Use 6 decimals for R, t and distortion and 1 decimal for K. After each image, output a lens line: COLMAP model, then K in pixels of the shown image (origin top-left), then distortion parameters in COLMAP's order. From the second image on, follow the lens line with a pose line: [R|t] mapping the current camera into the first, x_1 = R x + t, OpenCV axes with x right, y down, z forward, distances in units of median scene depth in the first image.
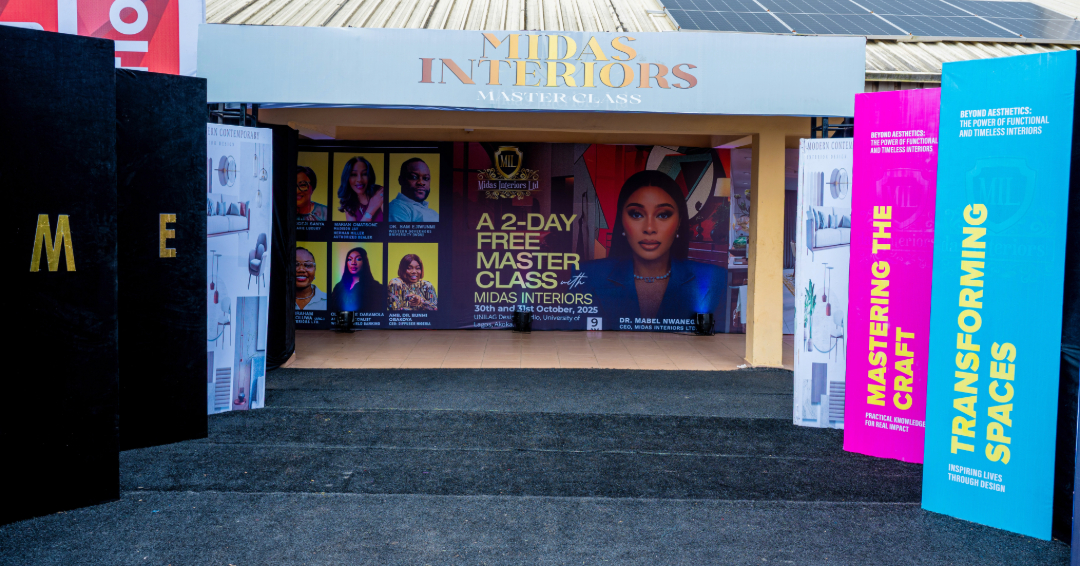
lens RADIAL K [[795.3, 0, 541.8], [0, 795.3, 241.3], [0, 0, 1]] dist [-0.001109, -0.000720]
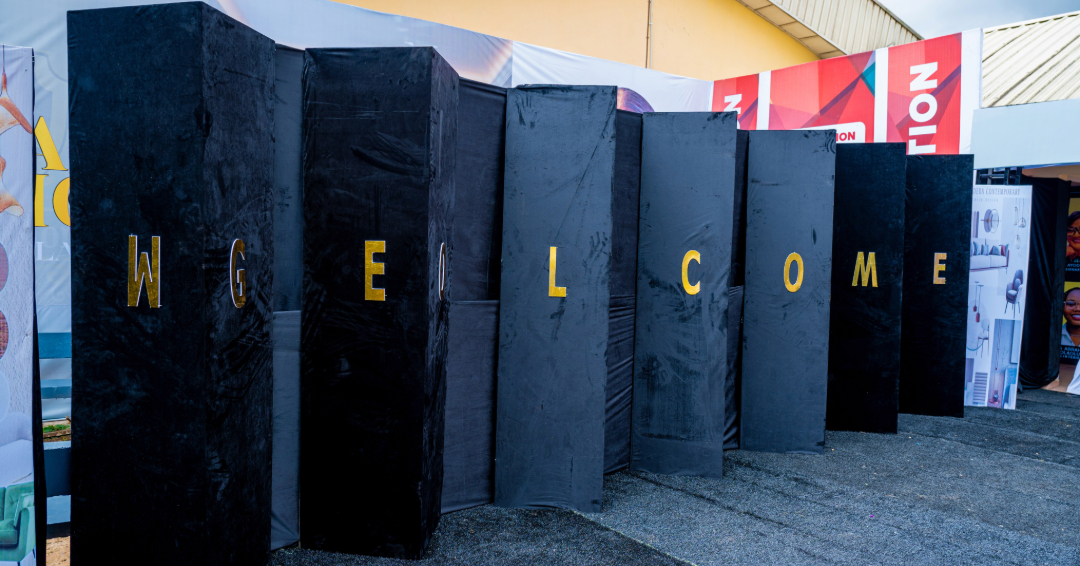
lens RADIAL K [[790.6, 0, 540.0], [0, 790.6, 283.0], [0, 0, 1]] dist [0.000455, -0.003086]
pose [[0.589599, 0.034107, -0.806976, 0.212803], [-0.037579, 0.999184, 0.014775, 0.021189], [0.806822, 0.021614, 0.590400, -0.349488]]
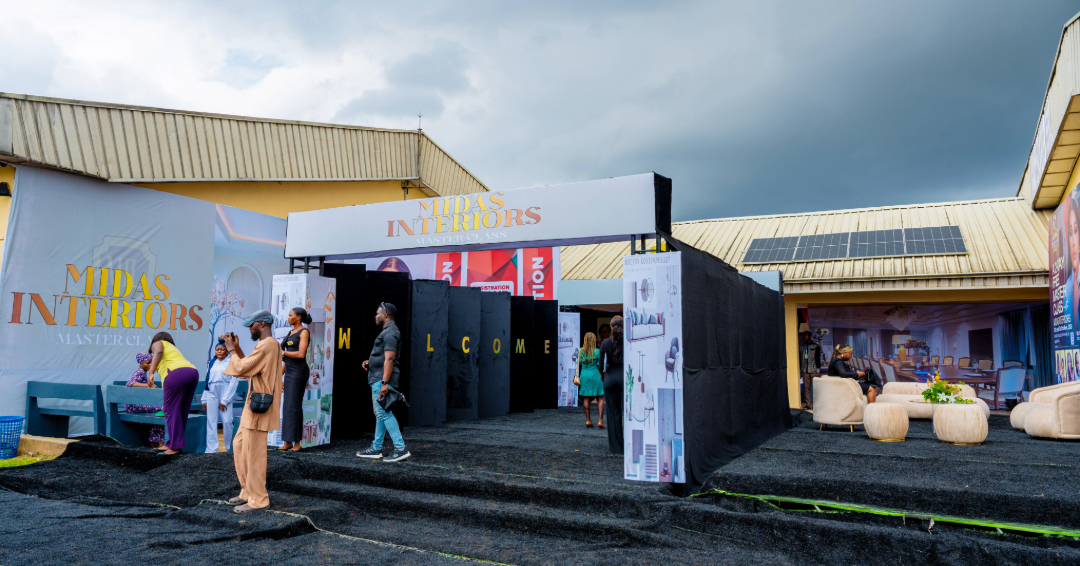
lens RADIAL K [[720.6, 0, 540.0], [0, 720.6, 283.0], [0, 0, 1]] dist [-0.000311, -0.003872]
pose [[0.885732, -0.059563, -0.460361, 0.814493], [-0.006713, 0.989986, -0.141004, 0.136407], [0.464149, 0.127982, 0.876462, -1.520988]]
